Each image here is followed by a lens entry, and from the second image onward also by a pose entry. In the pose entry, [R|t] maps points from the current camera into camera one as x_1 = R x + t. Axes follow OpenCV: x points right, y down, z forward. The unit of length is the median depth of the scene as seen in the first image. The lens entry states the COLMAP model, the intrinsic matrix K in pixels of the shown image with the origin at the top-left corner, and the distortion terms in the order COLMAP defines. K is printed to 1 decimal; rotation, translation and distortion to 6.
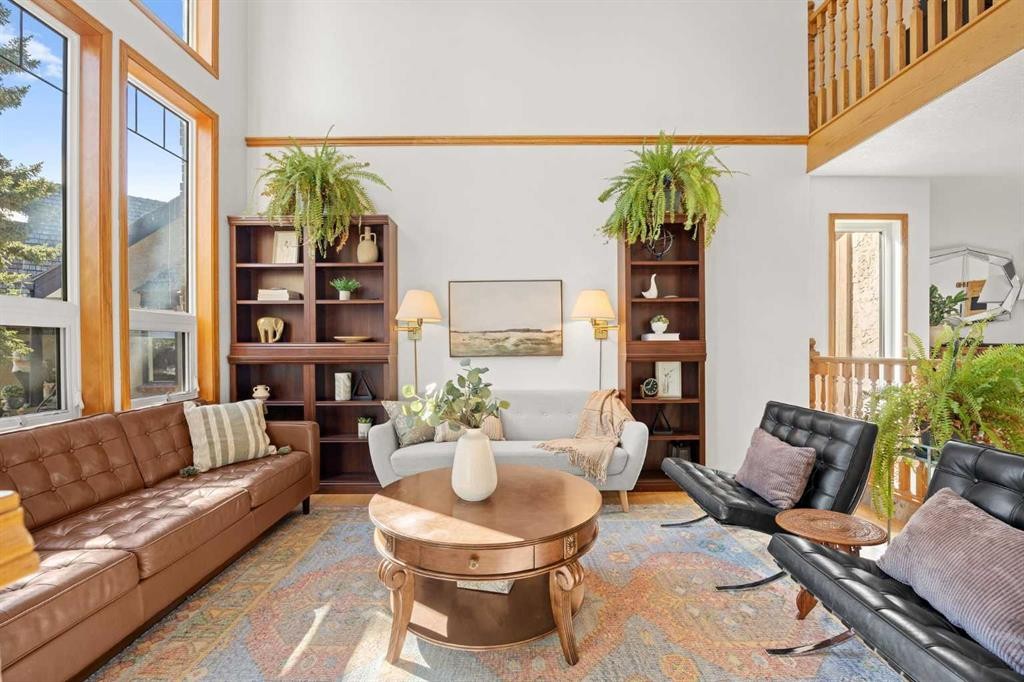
lens RADIAL K [[452.1, 0, 509.5], [0, 452.1, 348.8], [0, 0, 1]] dist [-0.024469, 0.002656]
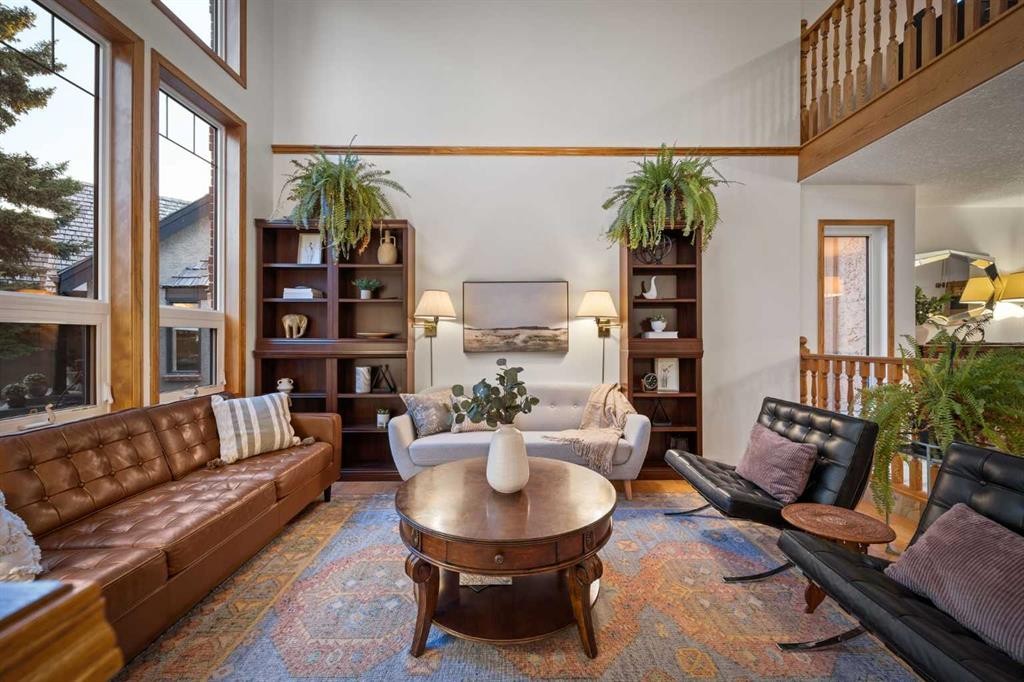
lens RADIAL K [[415.0, 0, 511.9], [0, 415.0, 333.6], [0, 0, 1]] dist [0.004485, -0.000996]
pose [[0.999960, 0.006049, 0.006525, -0.025735], [-0.005946, 0.999859, -0.015731, -0.012051], [-0.006619, 0.015691, 0.999855, 0.013639]]
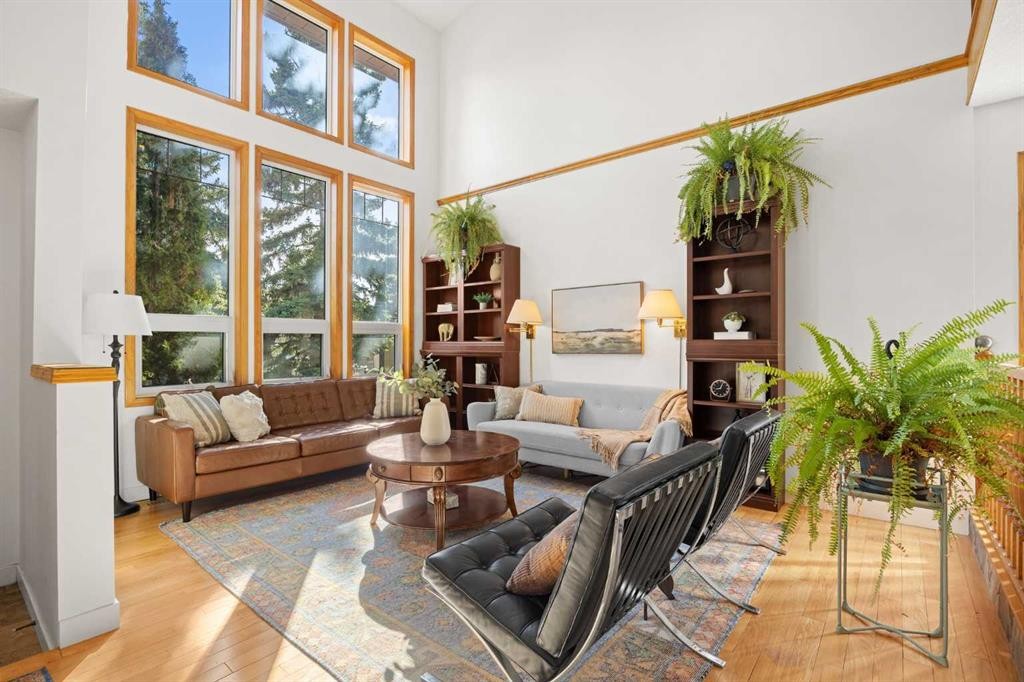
lens RADIAL K [[473.9, 0, 511.9], [0, 473.9, 345.8], [0, 0, 1]] dist [-0.027721, -0.000229]
pose [[0.767926, 0.008030, -0.640488, 0.631112], [-0.007549, 0.999965, 0.003486, -0.005855], [0.640494, 0.002158, 0.767960, -0.031930]]
